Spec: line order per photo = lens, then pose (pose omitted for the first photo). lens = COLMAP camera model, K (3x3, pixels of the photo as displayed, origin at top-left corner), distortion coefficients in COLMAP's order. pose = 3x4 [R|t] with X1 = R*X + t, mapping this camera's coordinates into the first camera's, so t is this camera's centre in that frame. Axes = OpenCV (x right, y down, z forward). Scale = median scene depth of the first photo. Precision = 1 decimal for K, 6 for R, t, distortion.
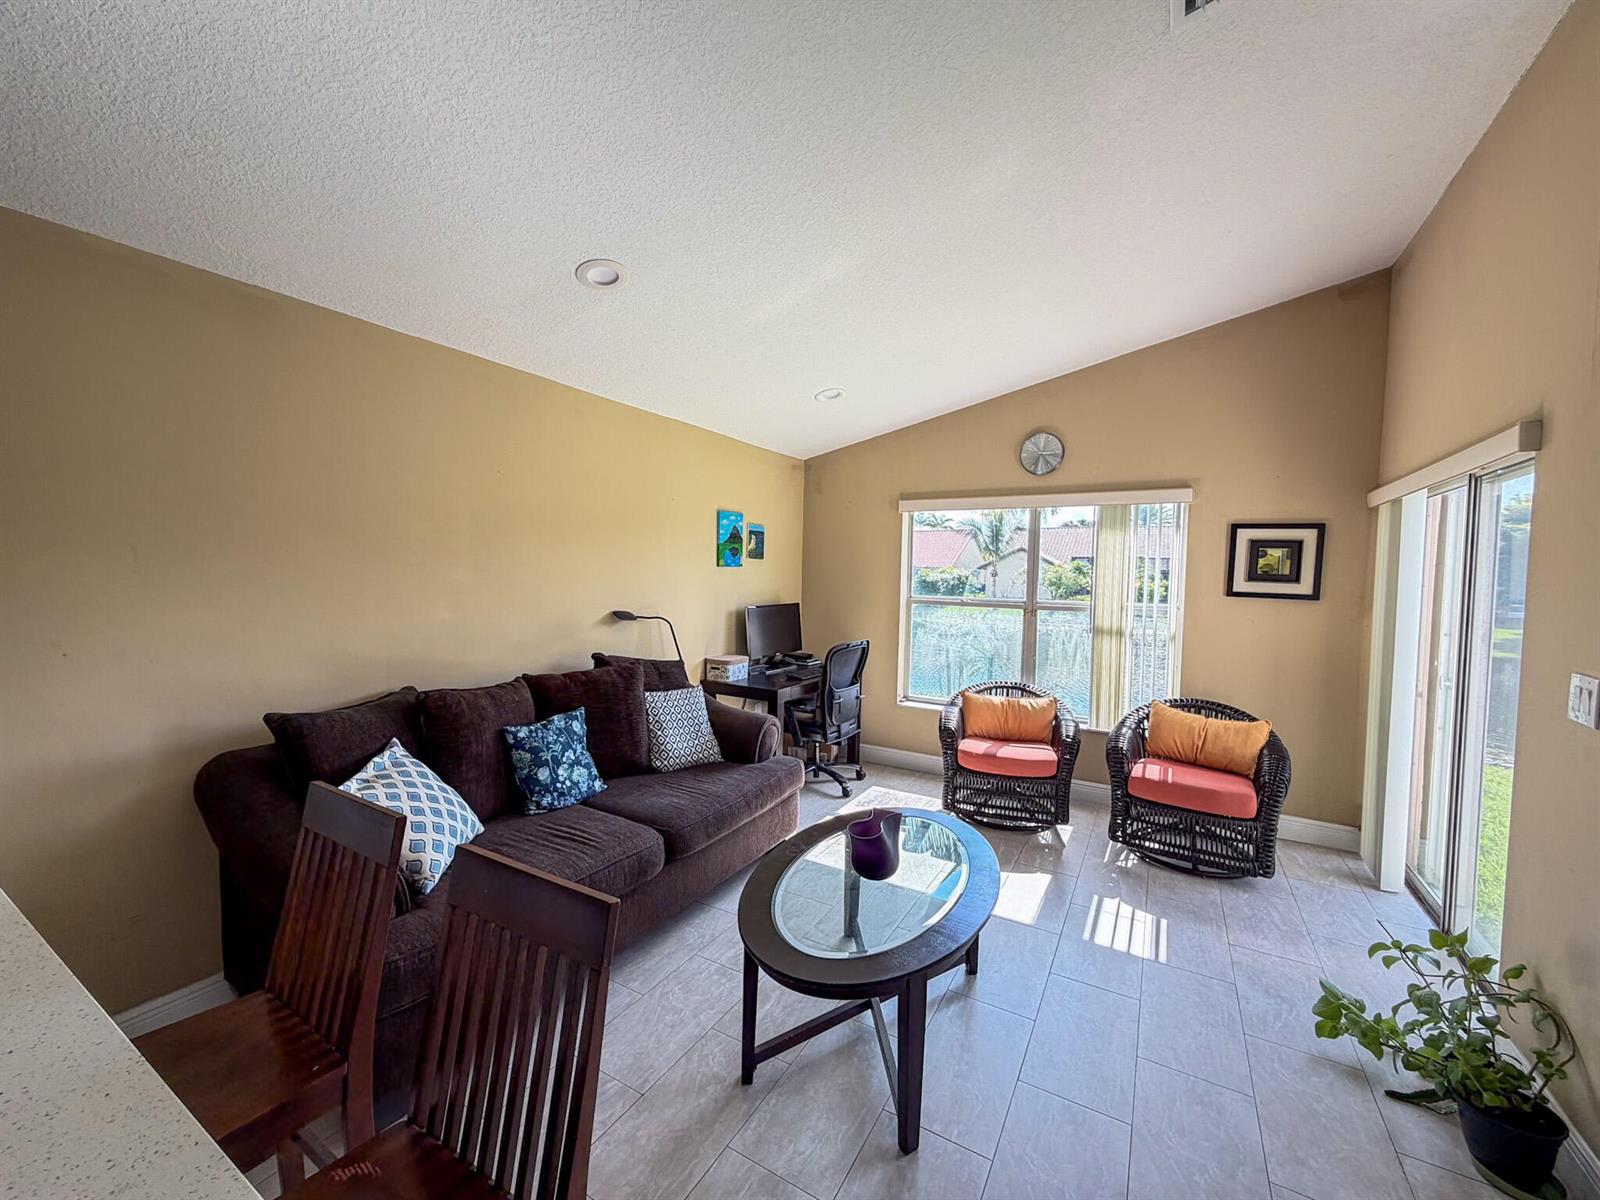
lens RADIAL K [[640.4, 0, 795.6], [0, 640.4, 602.4], [0, 0, 1]] dist [0.000090, 0.000045]
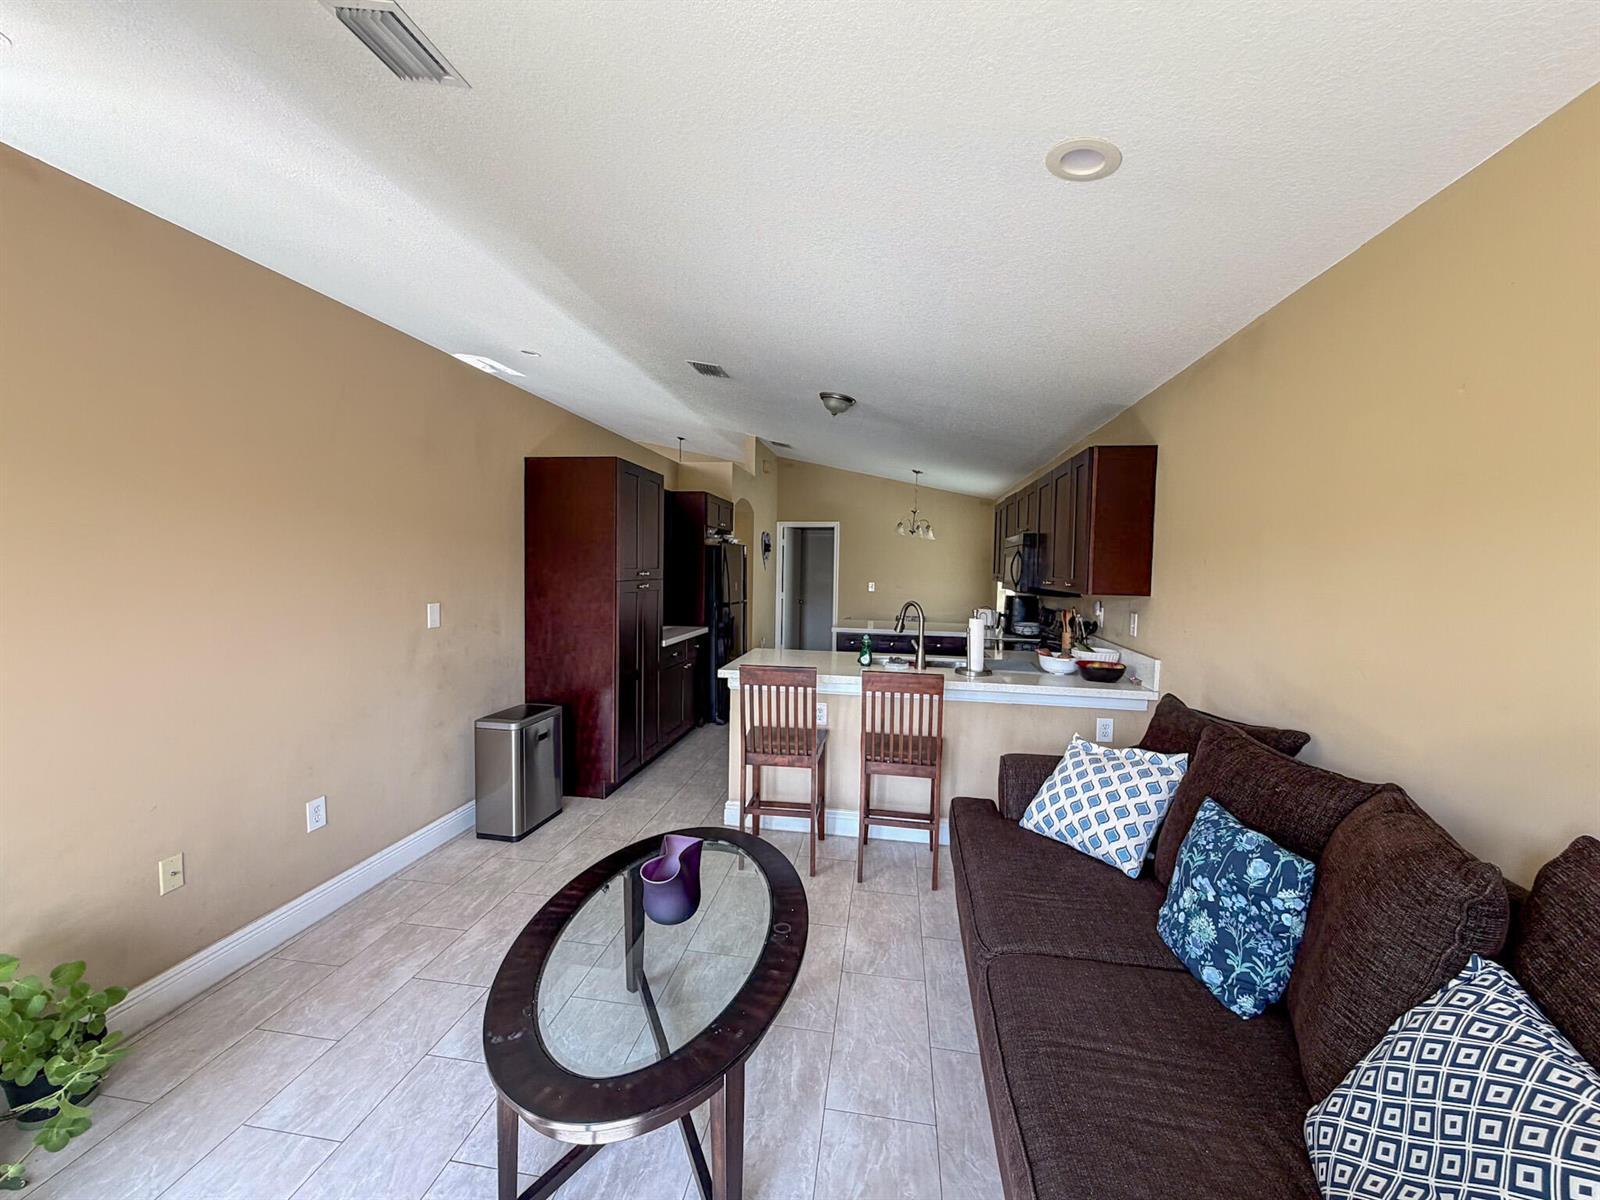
lens RADIAL K [[640.4, 0, 795.6], [0, 640.4, 602.4], [0, 0, 1]] dist [0.000090, 0.000045]
pose [[-0.929869, -0.012670, -0.367674, 0.164684], [-0.051721, 0.993983, 0.096551, -0.045479], [0.364238, 0.108796, -0.924929, 1.023074]]
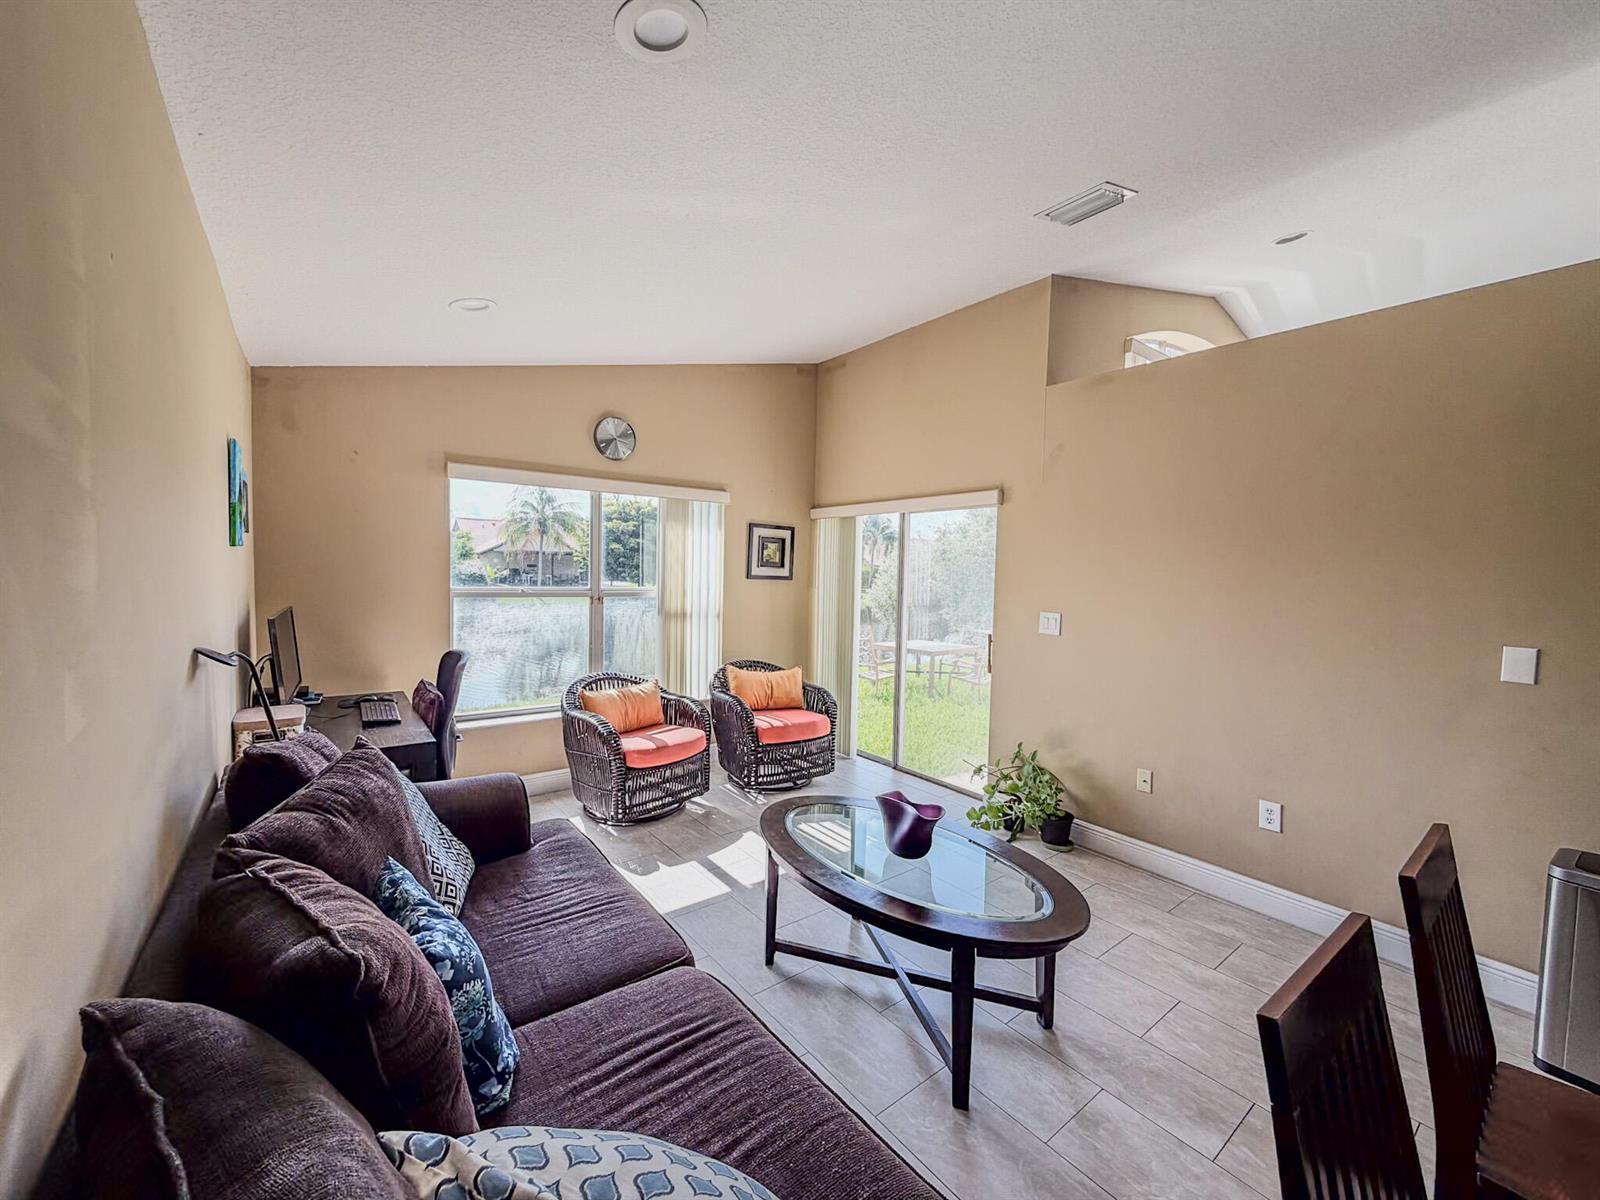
lens RADIAL K [[635.3, 0, 800.0], [0, 635.3, 600.0], [0, 0, 1]] dist [0.013035, 0.000035]
pose [[0.369094, -0.055812, 0.927715, -0.504559], [0.029653, 0.998394, 0.048267, -0.026437], [-0.928919, 0.009694, 0.370157, 0.436657]]
